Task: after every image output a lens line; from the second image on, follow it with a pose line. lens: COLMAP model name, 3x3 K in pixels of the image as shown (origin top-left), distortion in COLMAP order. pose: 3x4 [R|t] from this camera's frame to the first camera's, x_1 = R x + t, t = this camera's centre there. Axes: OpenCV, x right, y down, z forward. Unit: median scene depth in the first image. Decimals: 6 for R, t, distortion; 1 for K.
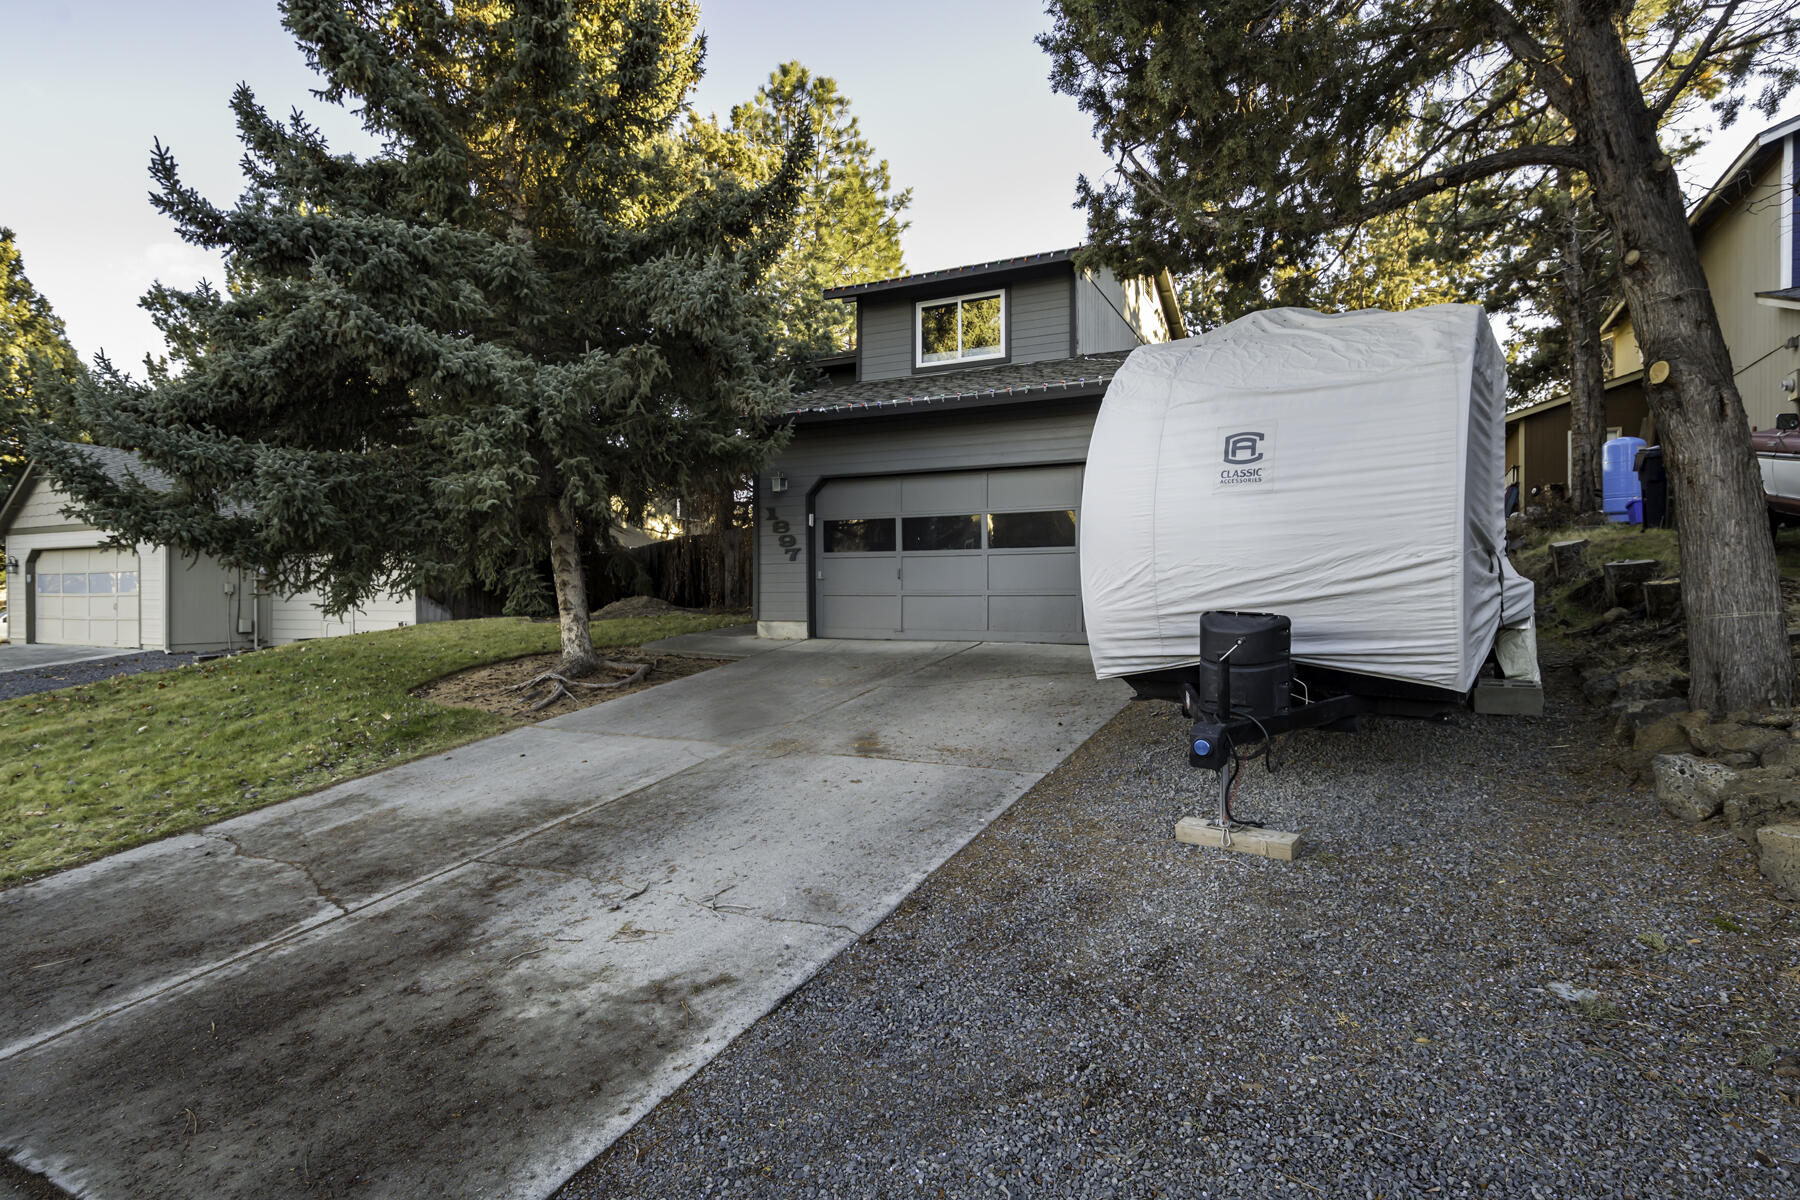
lens RADIAL K [[912.7, 0, 900.0], [0, 912.7, 600.0], [0, 0, 1]] dist [-0.017782, -0.000331]
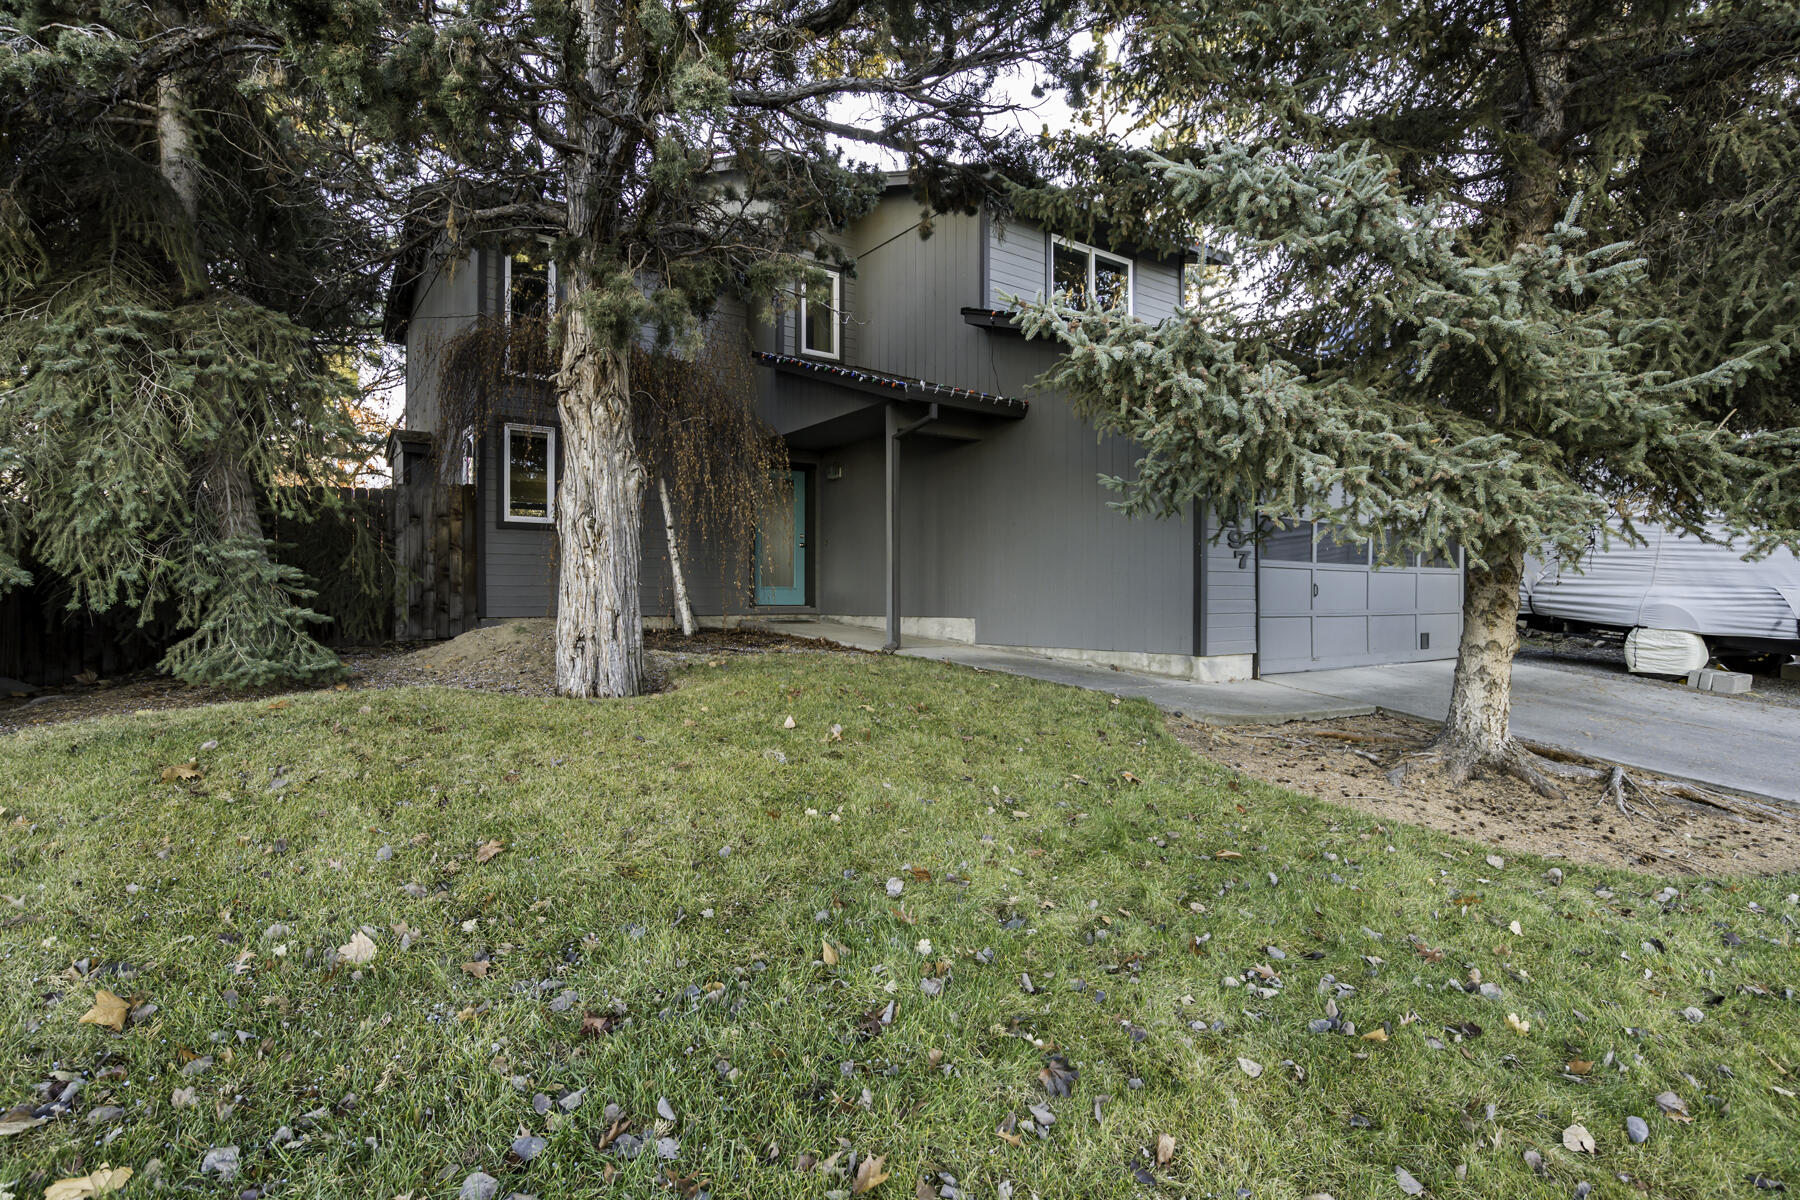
lens RADIAL K [[921.9, 0, 905.6], [0, 921.9, 611.7], [0, 0, 1]] dist [-0.017638, 0.017840]
pose [[0.438404, -0.006277, 0.898756, -1.061968], [0.007099, 0.999969, 0.003521, -0.017570], [-0.898750, 0.004837, 0.438435, 1.145144]]
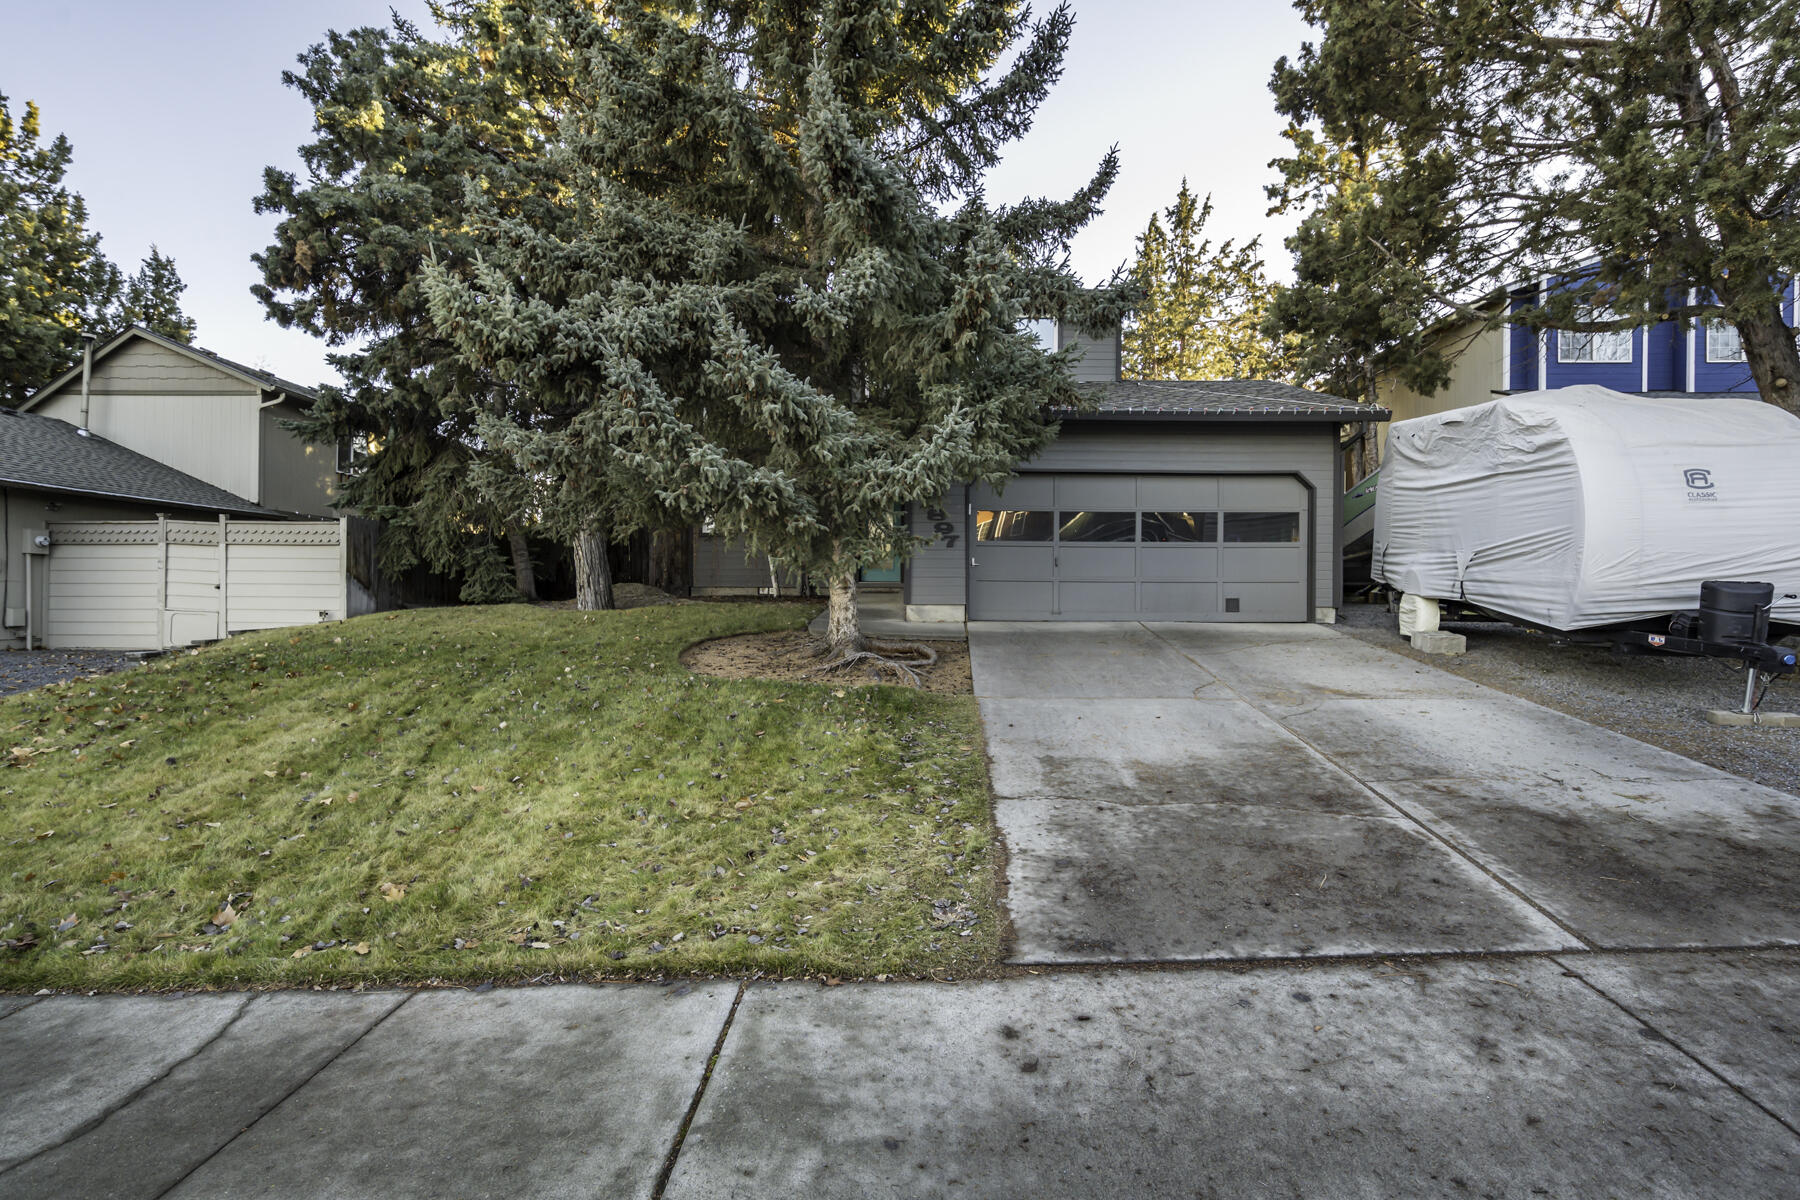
lens RADIAL K [[925.7, 0, 910.4], [0, 925.7, 597.0], [0, 0, 1]] dist [-0.005316, -0.000297]
pose [[0.893110, 0.009547, 0.449737, -0.782377], [-0.005210, 0.999927, -0.010879, 0.031505], [-0.449809, 0.007372, 0.893095, 0.092367]]
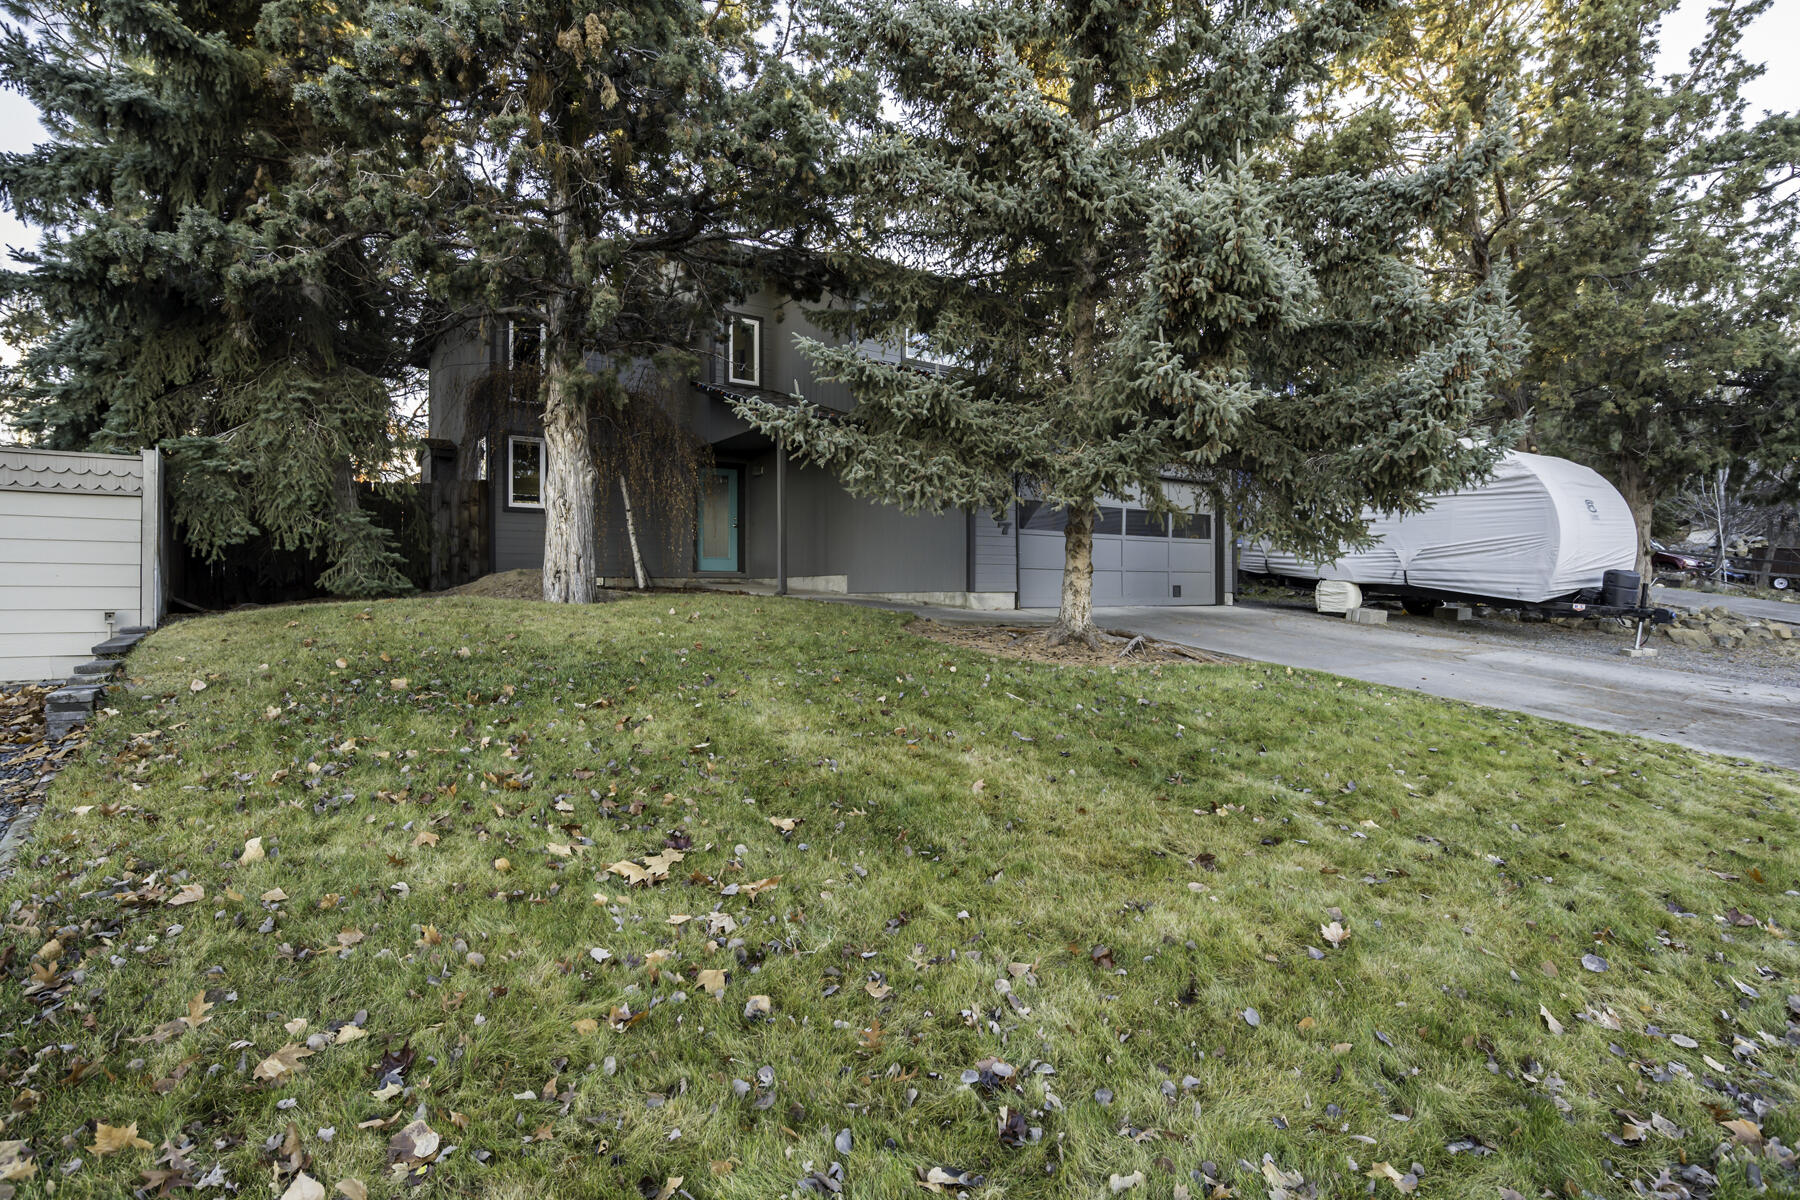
lens RADIAL K [[925.7, 0, 910.4], [0, 925.7, 597.0], [0, 0, 1]] dist [-0.005316, -0.000297]
pose [[0.433459, 0.001818, 0.901172, -1.375540], [0.010524, 0.999920, -0.007080, 0.042504], [-0.901112, 0.012553, 0.433405, 0.796291]]
